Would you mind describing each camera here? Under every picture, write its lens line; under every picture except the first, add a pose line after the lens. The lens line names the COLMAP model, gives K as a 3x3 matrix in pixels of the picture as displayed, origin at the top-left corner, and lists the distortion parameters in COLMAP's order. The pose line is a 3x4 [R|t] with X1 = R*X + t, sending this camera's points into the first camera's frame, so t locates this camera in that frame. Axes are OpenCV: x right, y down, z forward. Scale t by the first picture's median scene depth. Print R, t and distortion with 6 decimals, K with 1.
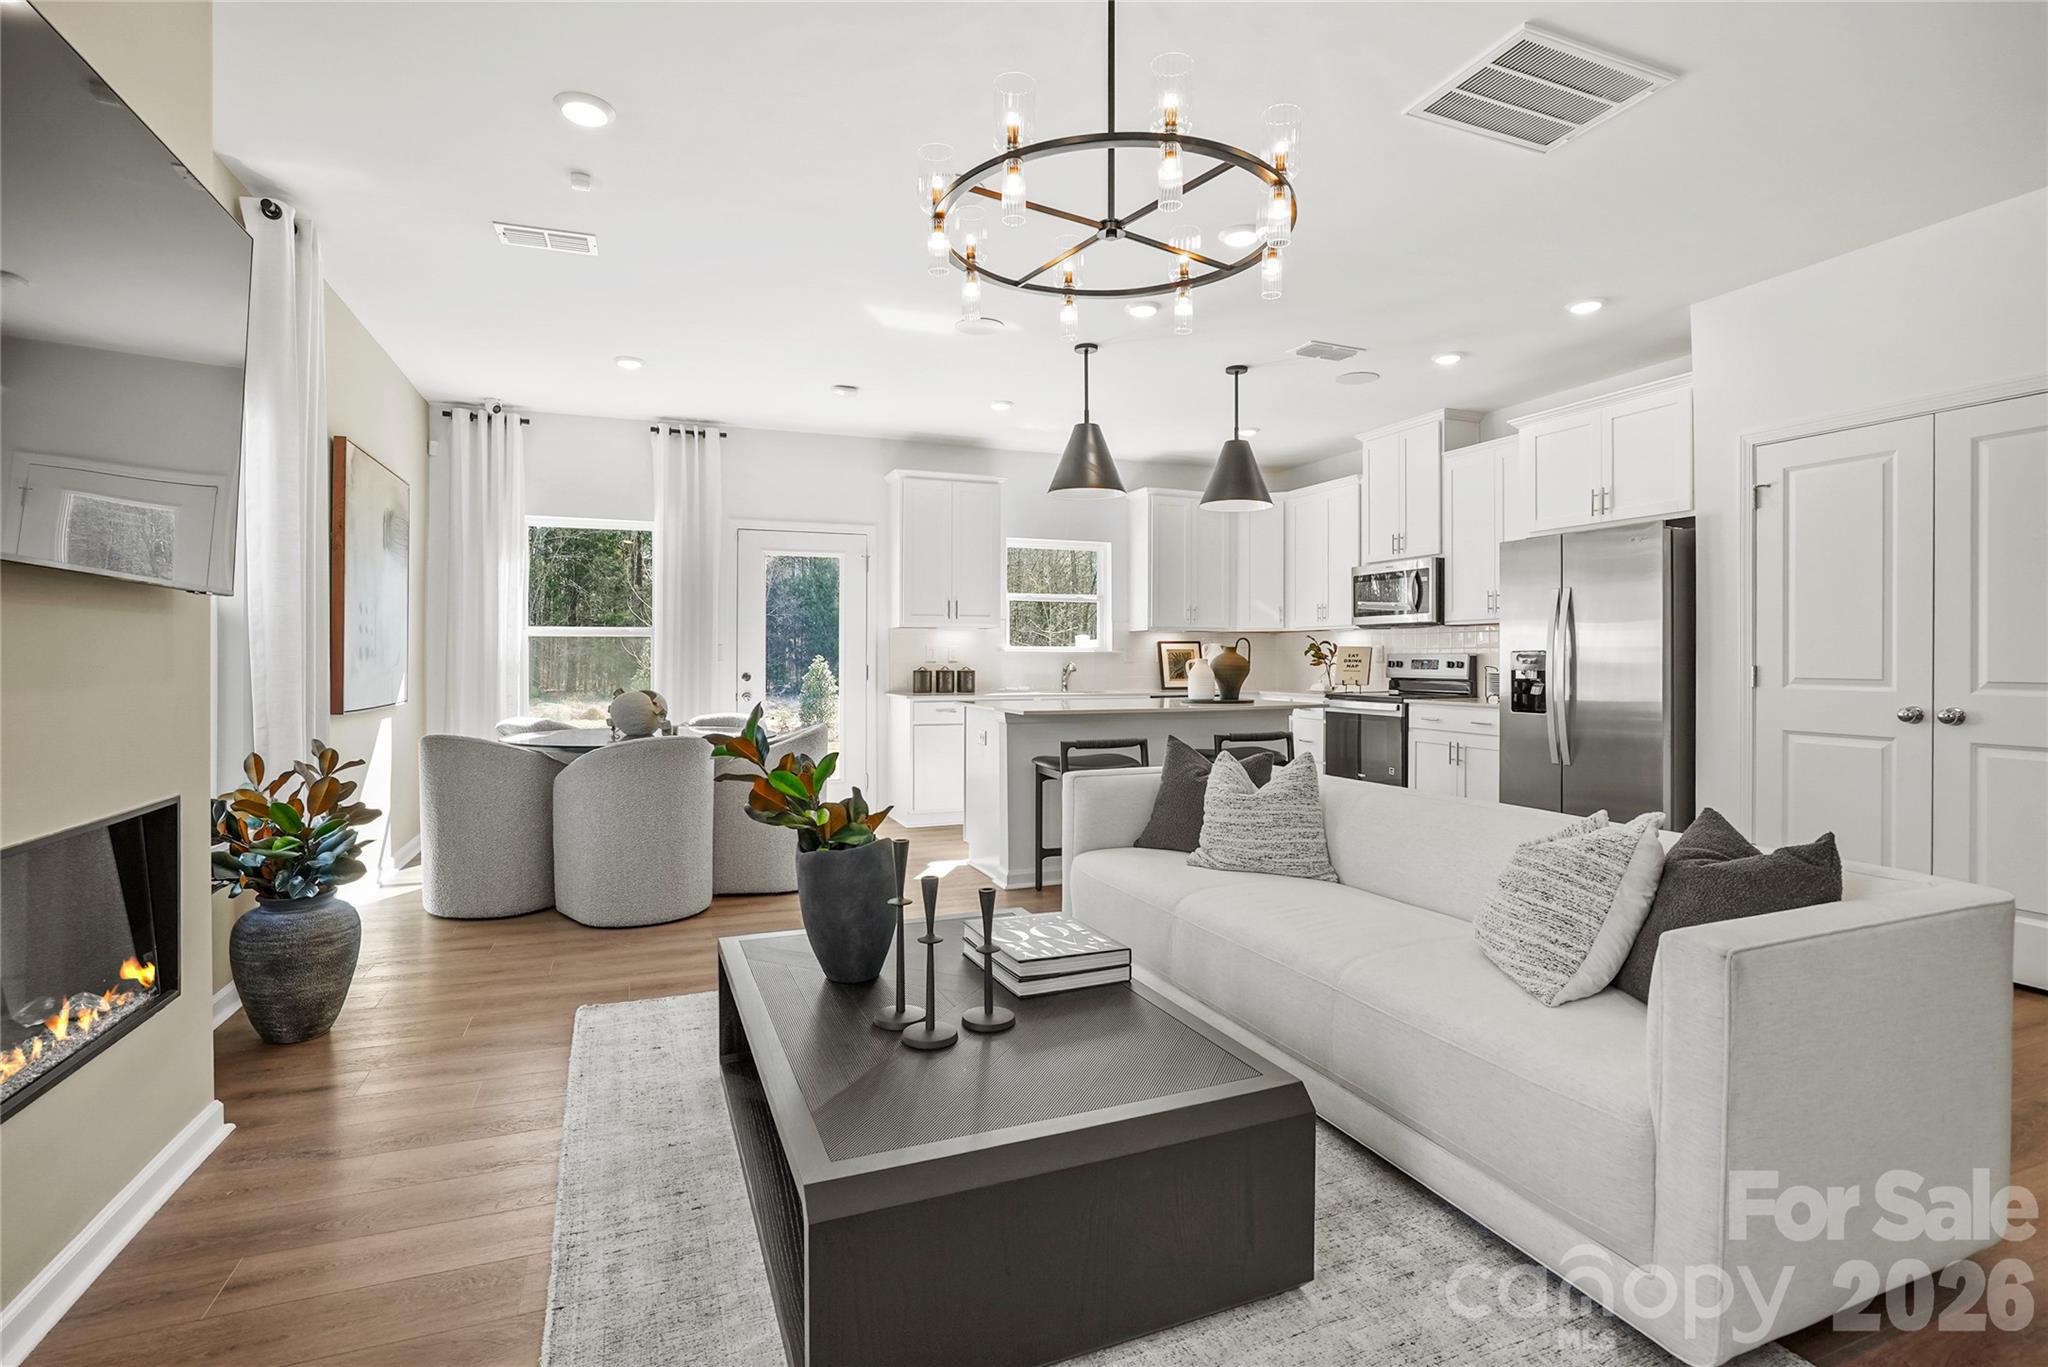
lens RADIAL K [[969.4, 0, 1011.0], [0, 969.4, 661.5], [0, 0, 1]] dist [-0.015688, 0.004022]
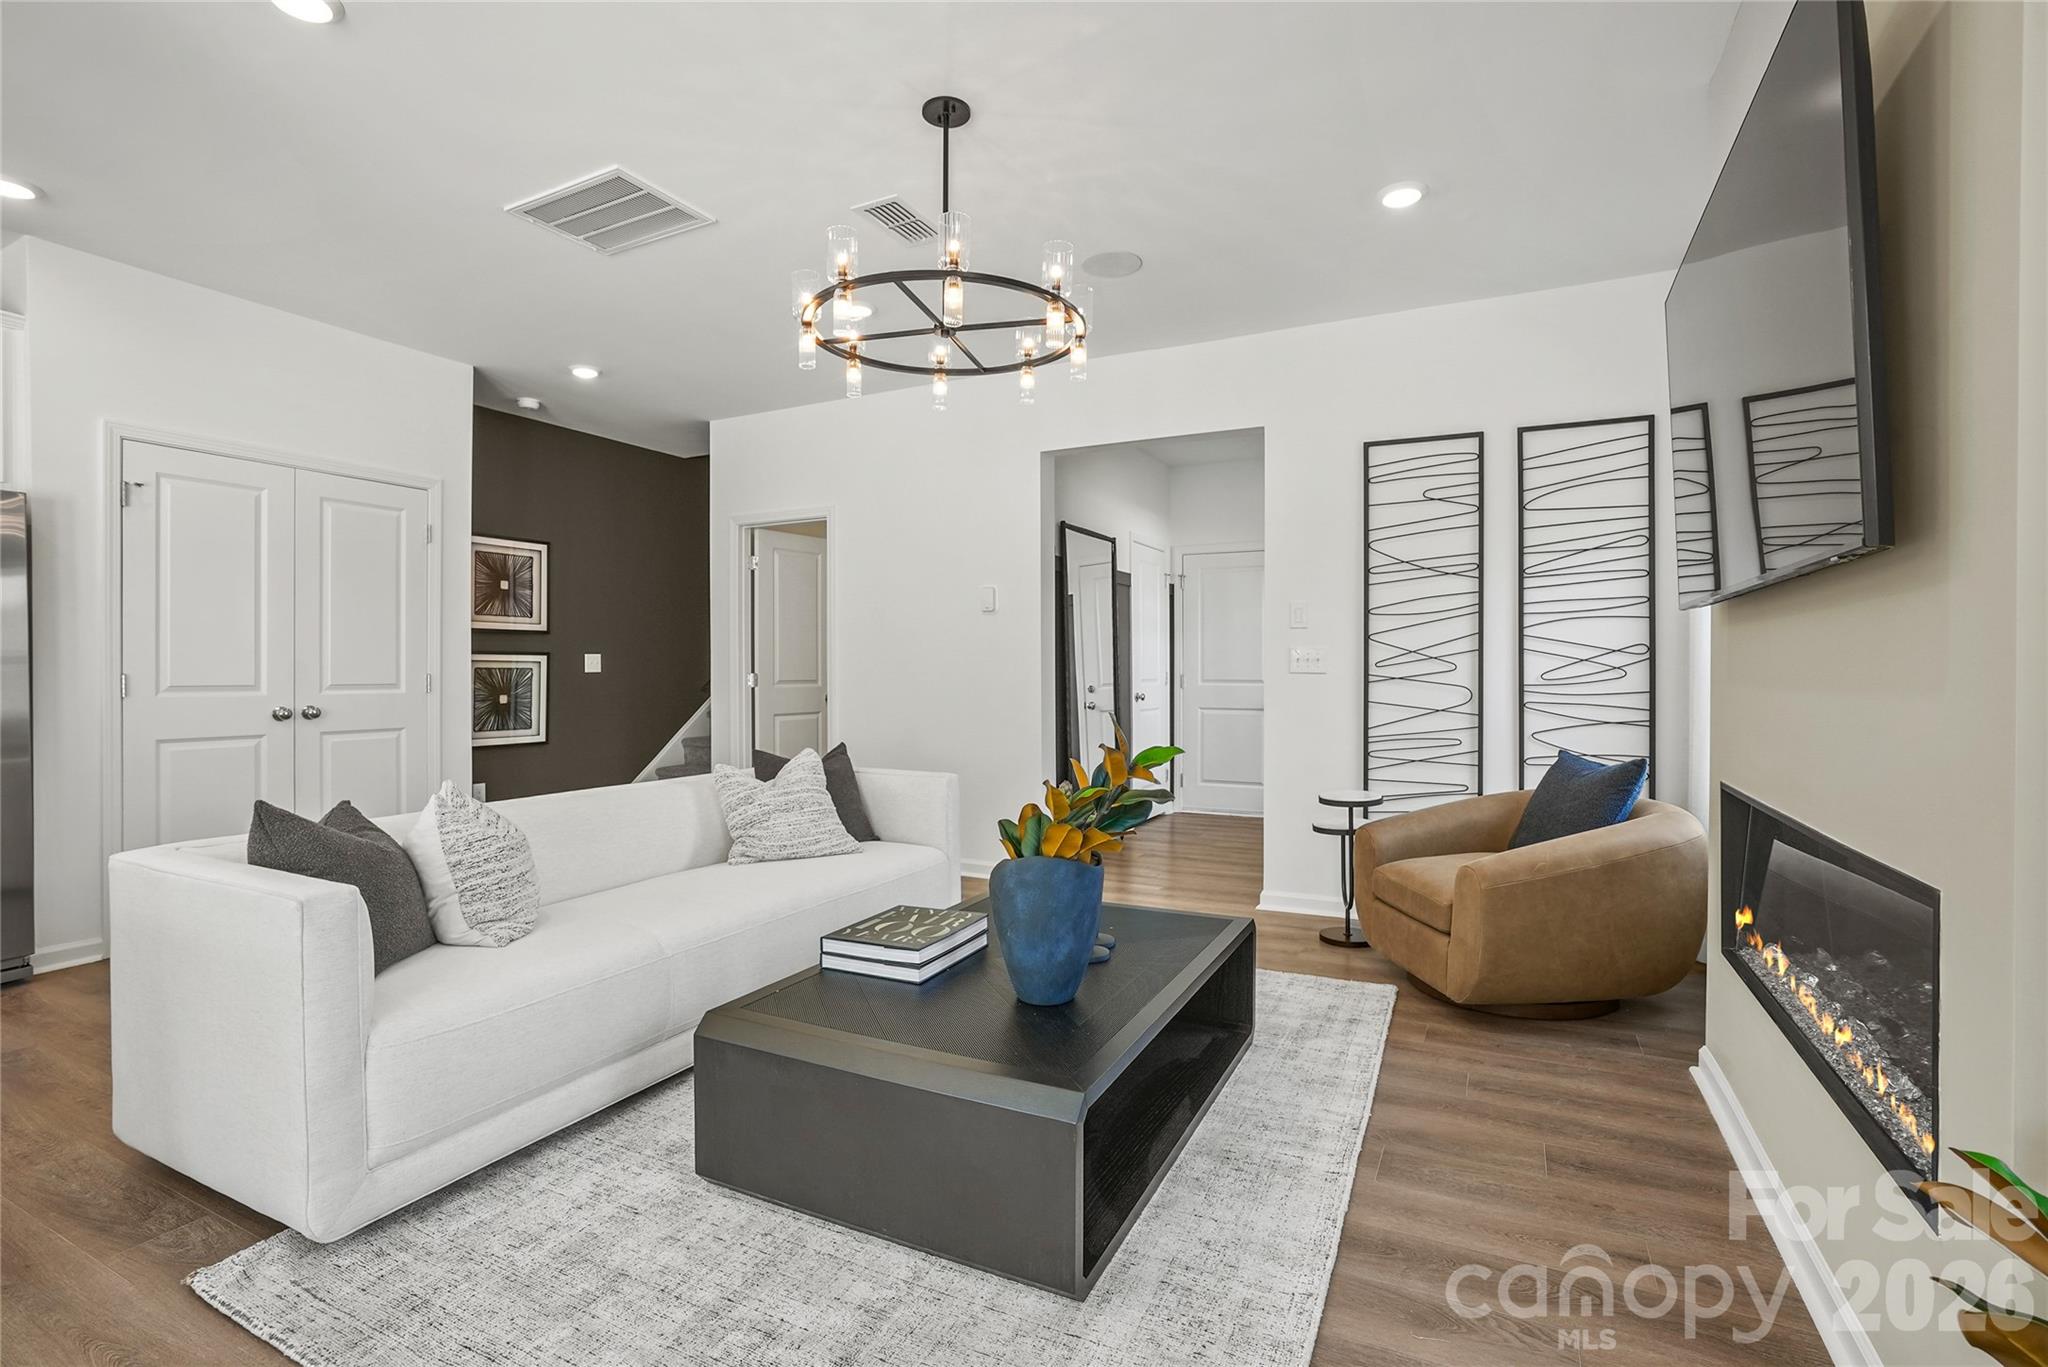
lens RADIAL K [[969.4, 0, 1024.4], [0, 969.4, 667.5], [0, 0, 1]] dist [-0.015688, 0.004022]
pose [[-0.684082, 0.002501, 0.729401, -0.313410], [0.001692, 0.999997, -0.001842, 0.000831], [-0.729403, -0.000026, -0.684084, 0.626368]]
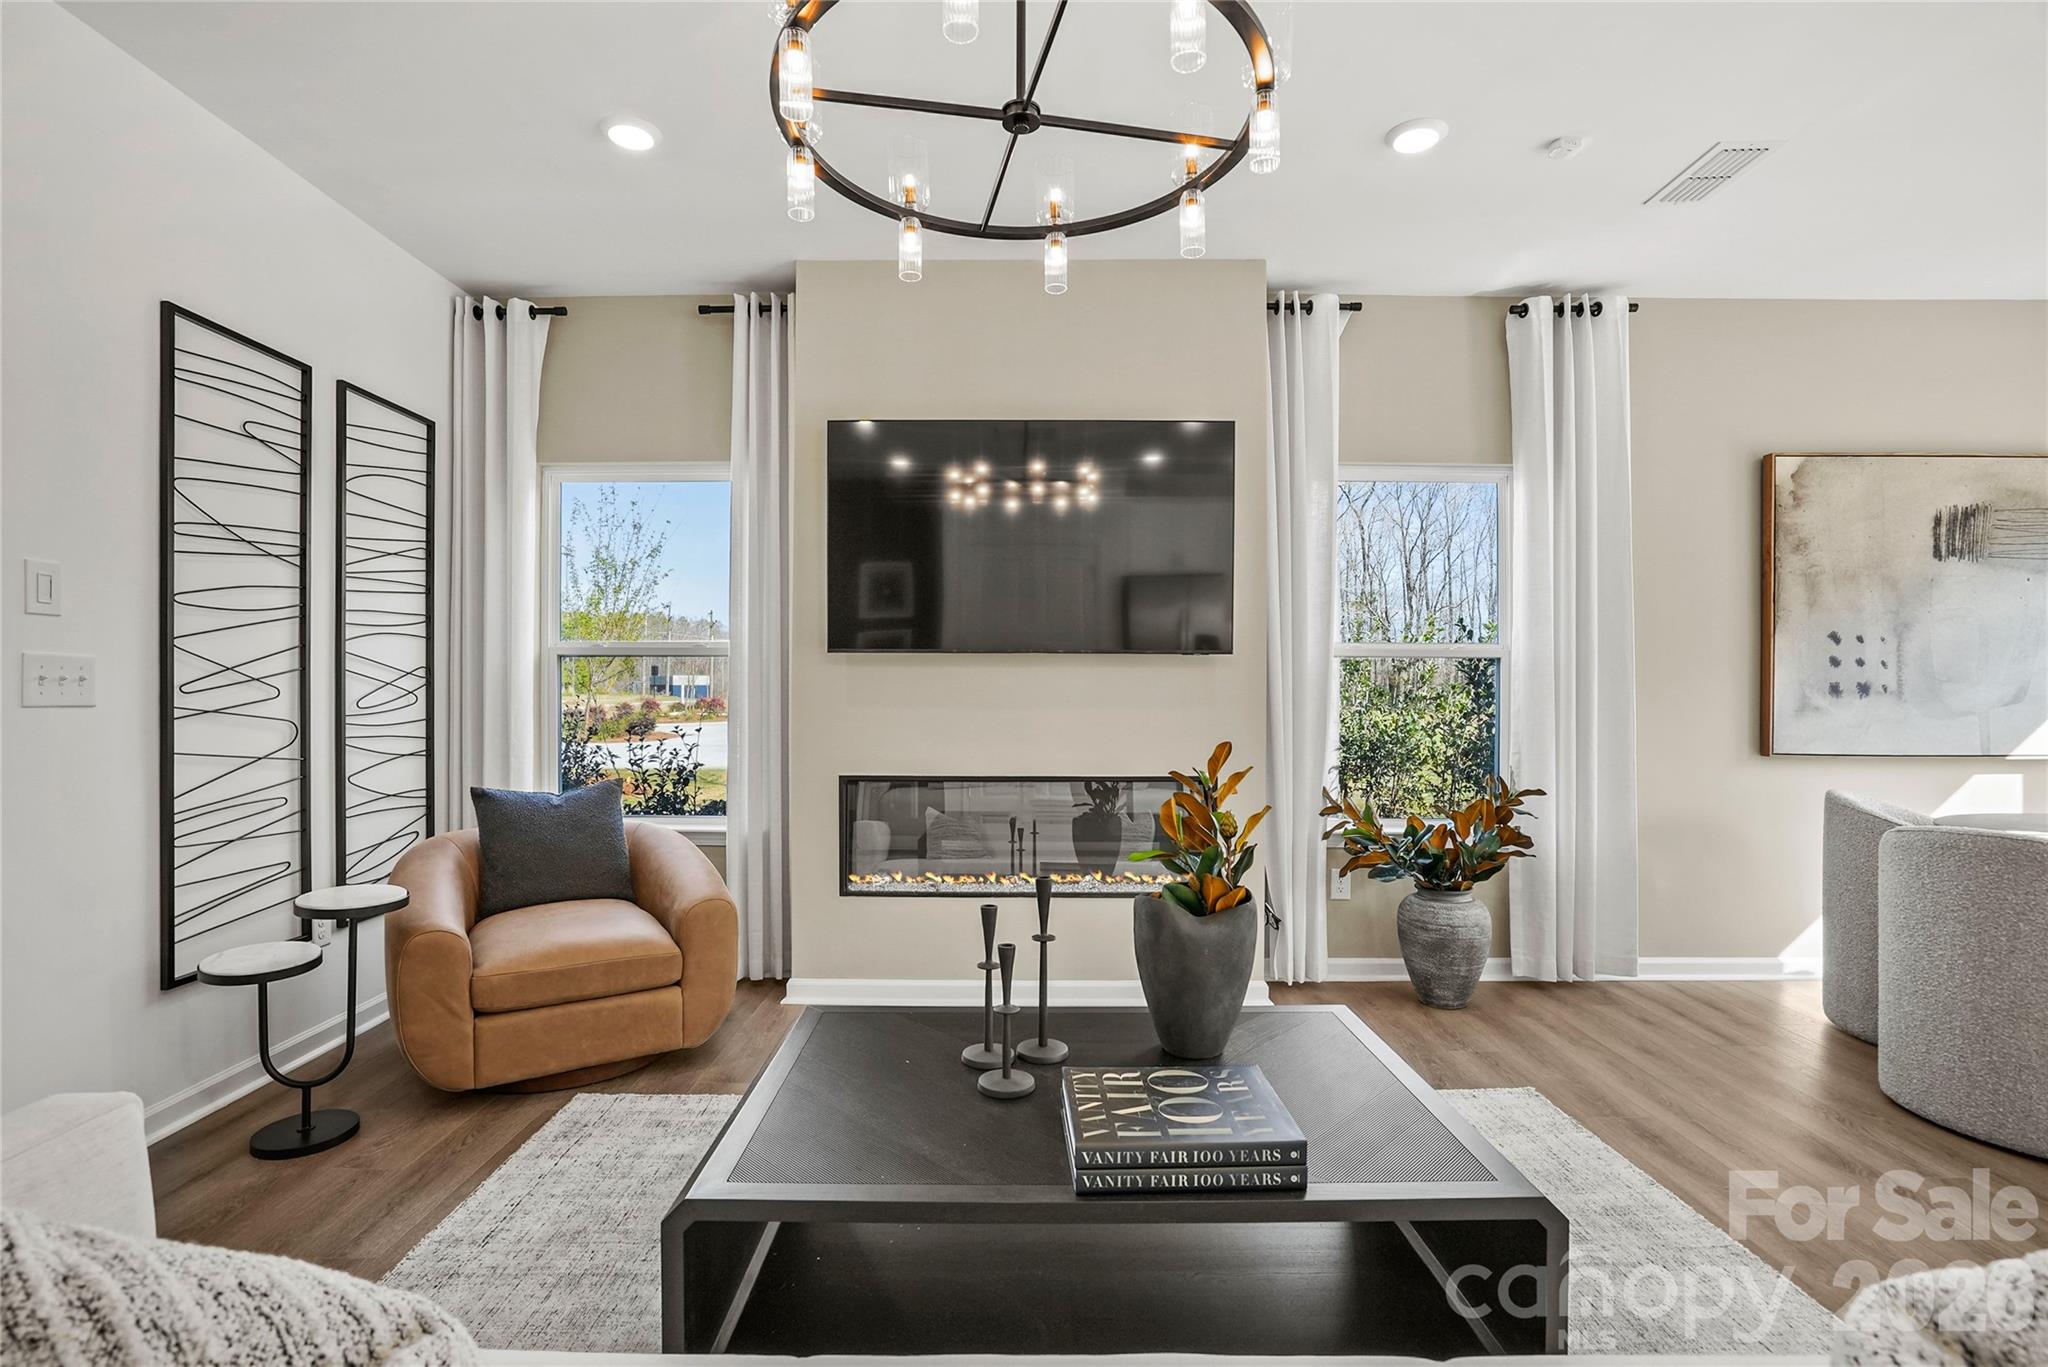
lens RADIAL K [[969.4, 0, 1016.0], [0, 969.4, 692.3], [0, 0, 1]] dist [-0.015688, 0.004022]
pose [[-0.362787, 0.002099, -0.931870, 0.271176], [-0.008993, 0.999943, 0.005753, -0.006167], [0.931829, 0.010467, -0.362748, 0.444716]]
